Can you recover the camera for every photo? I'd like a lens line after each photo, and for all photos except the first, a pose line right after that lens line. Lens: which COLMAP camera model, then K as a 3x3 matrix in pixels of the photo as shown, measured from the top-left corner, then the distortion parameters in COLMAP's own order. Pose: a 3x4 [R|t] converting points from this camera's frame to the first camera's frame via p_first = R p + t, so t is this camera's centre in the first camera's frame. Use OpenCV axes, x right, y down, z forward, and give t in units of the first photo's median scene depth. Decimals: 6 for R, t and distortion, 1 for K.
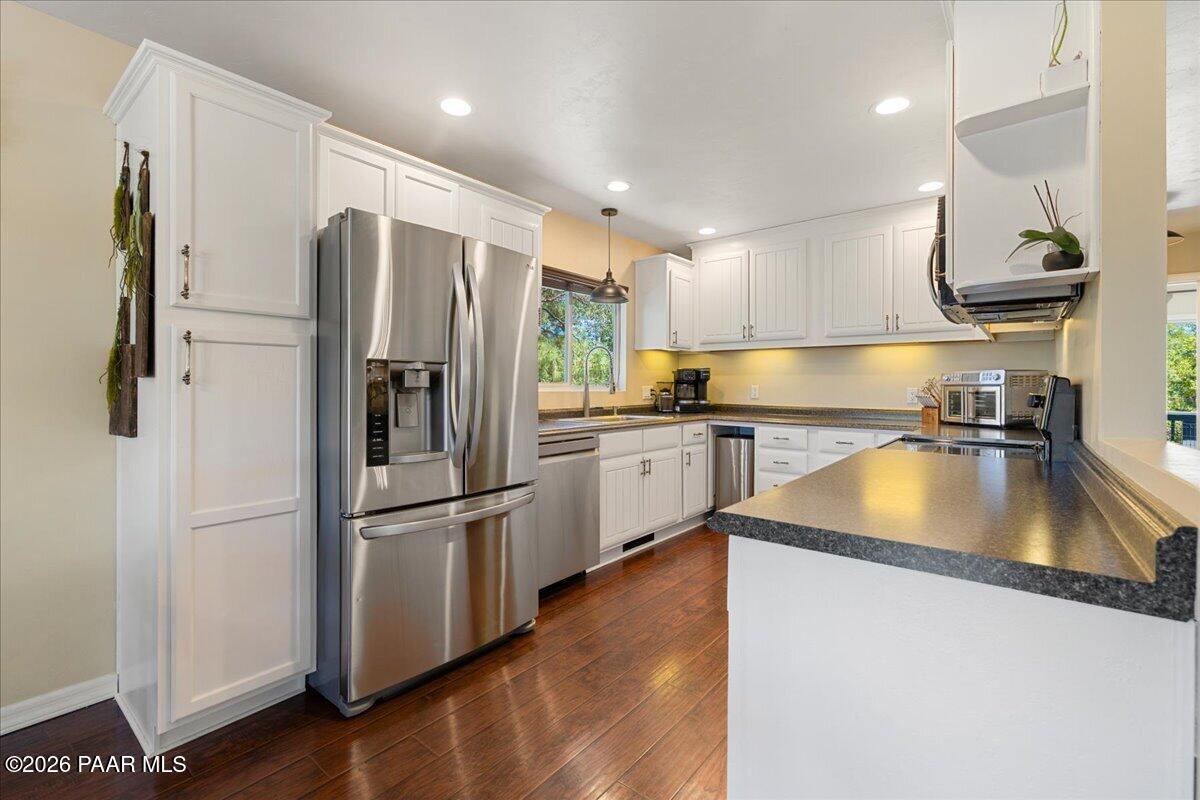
lens RADIAL K [[520.2, 0, 598.5], [0, 520.2, 387.6], [0, 0, 1]] dist [0.000106, 0.000156]
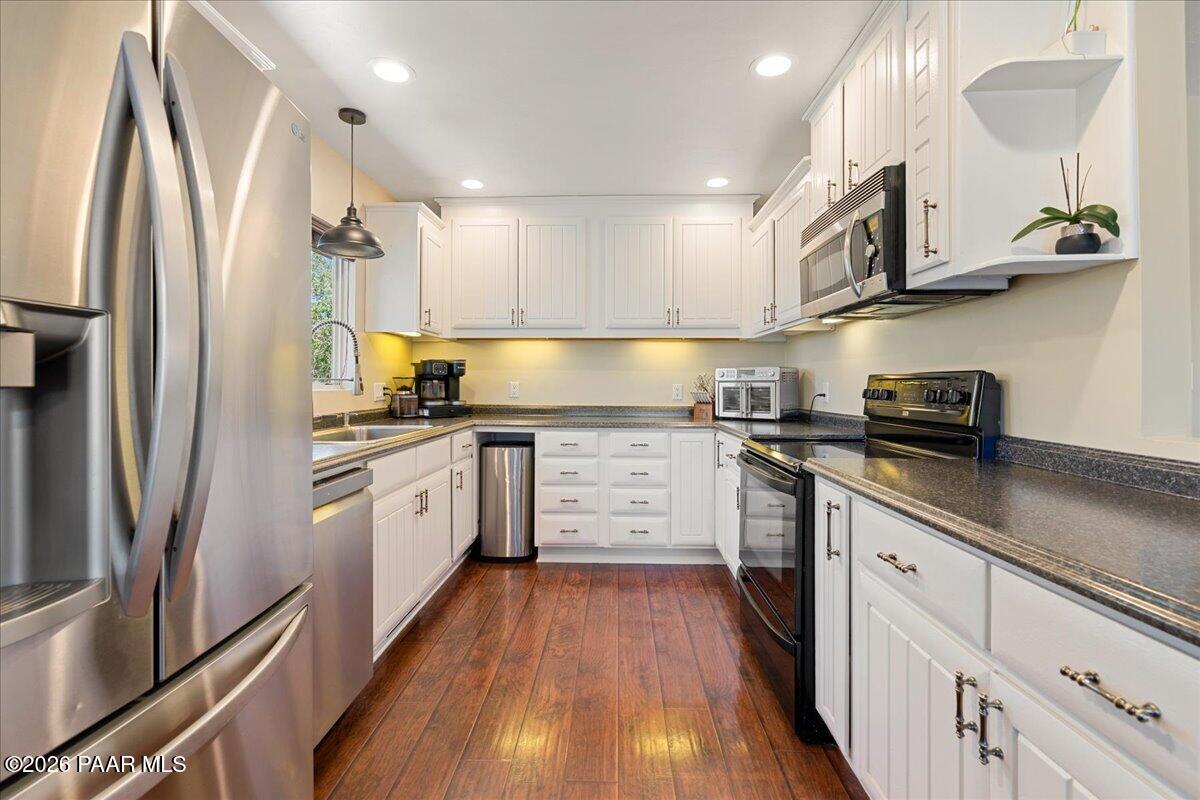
lens RADIAL K [[525.5, 0, 601.2], [0, 525.5, 380.2], [0, 0, 1]] dist [-0.001771, 0.000152]
pose [[0.793691, 0.001246, 0.608320, -0.125243], [0.003520, 0.999972, -0.006641, -0.000626], [-0.608312, 0.007412, 0.793664, 0.276346]]
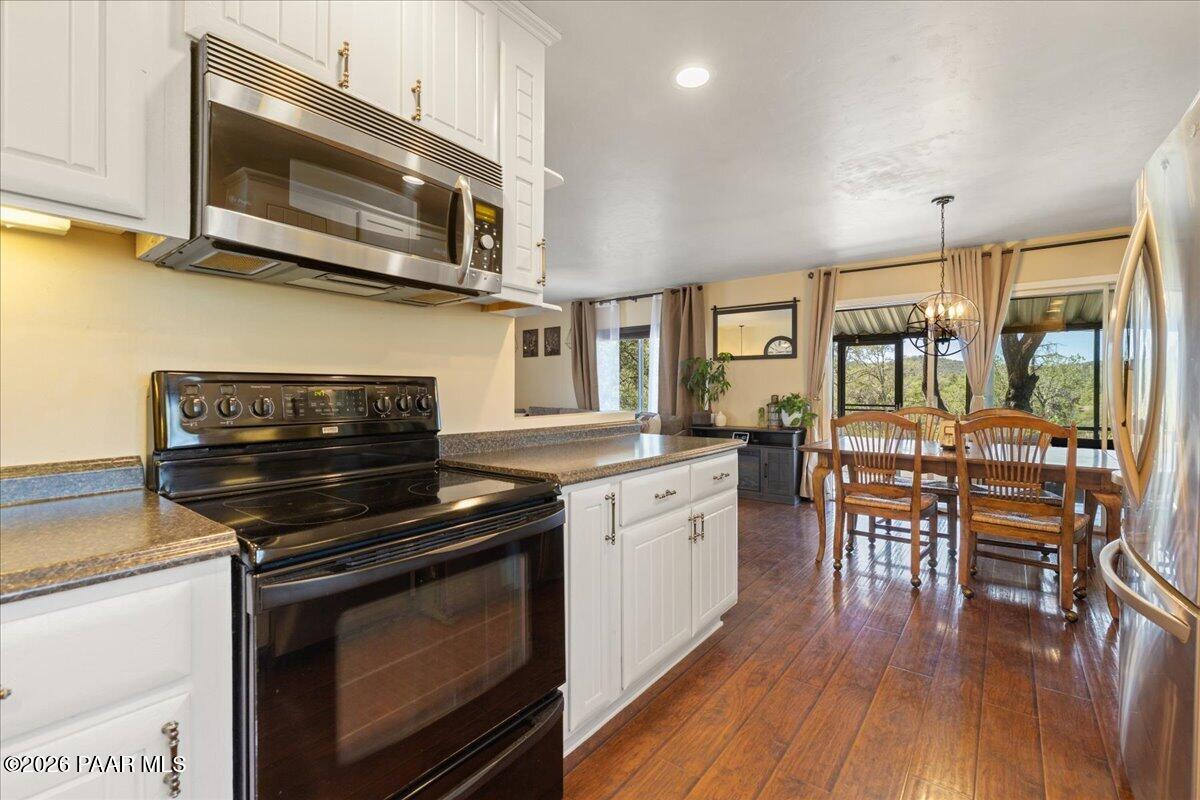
lens RADIAL K [[525.5, 0, 601.2], [0, 525.5, 380.2], [0, 0, 1]] dist [-0.001771, 0.000152]
pose [[-0.999761, -0.008491, -0.020133, 0.236430], [-0.008212, 0.999870, -0.013882, -0.002408], [0.020248, -0.013713, -0.999701, 0.882176]]
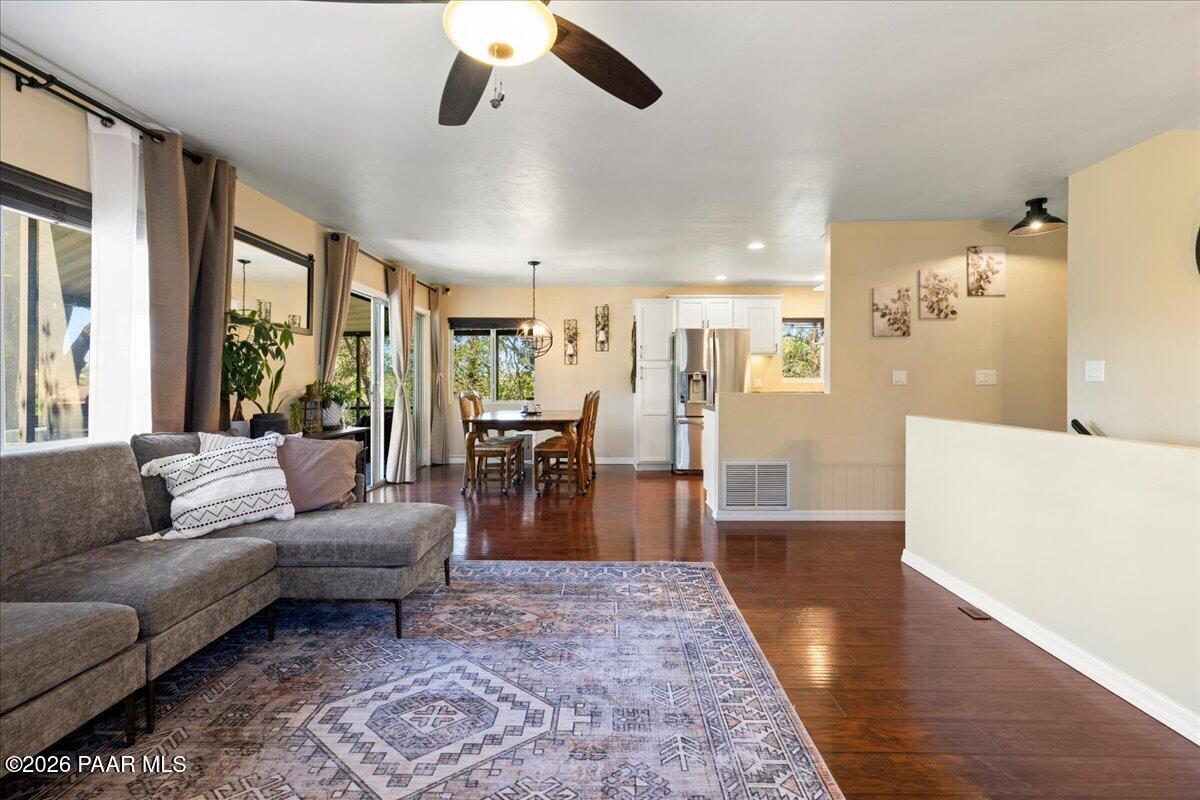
lens RADIAL K [[517.2, 0, 601.8], [0, 517.2, 402.9], [0, 0, 1]] dist [-0.000159, 0.000813]
pose [[0.623429, 0.027422, -0.781399, 0.873508], [0.000585, 0.999368, 0.035537, 0.013811], [0.781880, -0.022612, 0.623019, -0.704476]]
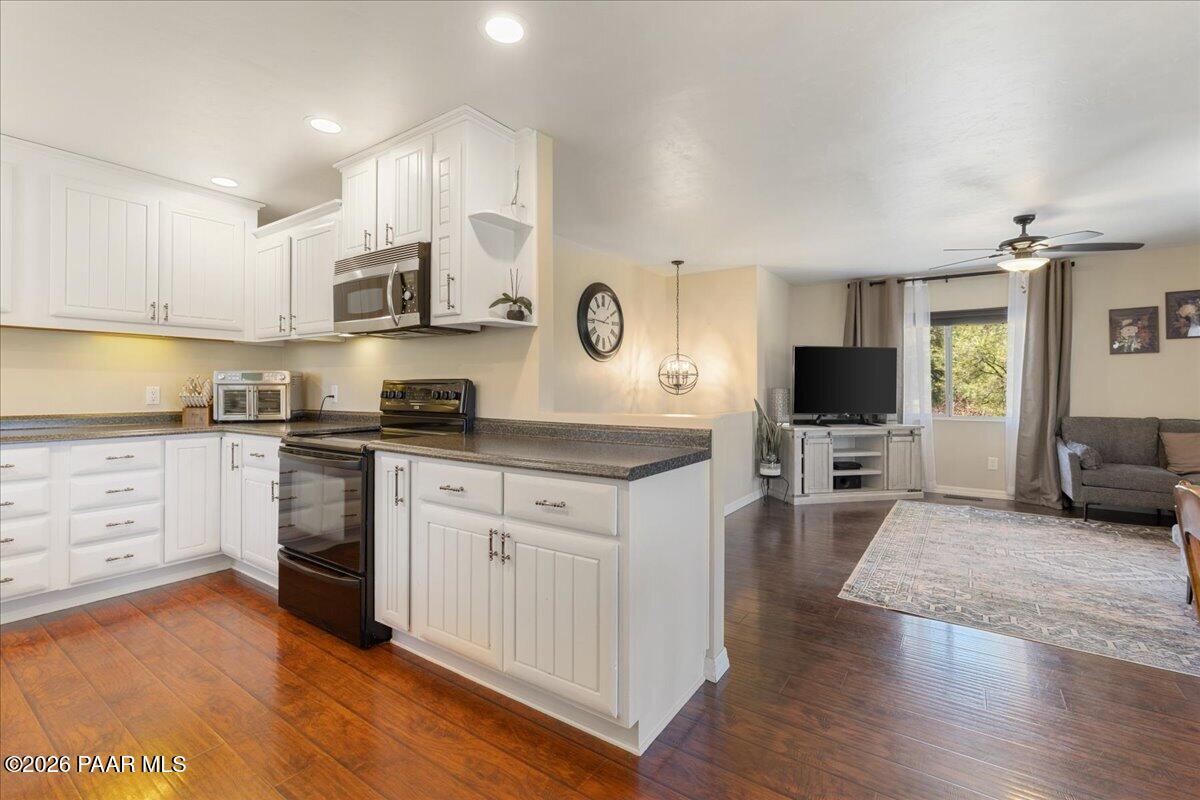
lens RADIAL K [[520.2, 0, 598.5], [0, 520.2, 387.6], [0, 0, 1]] dist [0.000106, 0.000156]
pose [[-0.075860, -0.004331, 0.997109, -0.324784], [-0.000036, 0.999991, 0.004340, -0.001756], [-0.997118, 0.000294, -0.075860, 0.303140]]
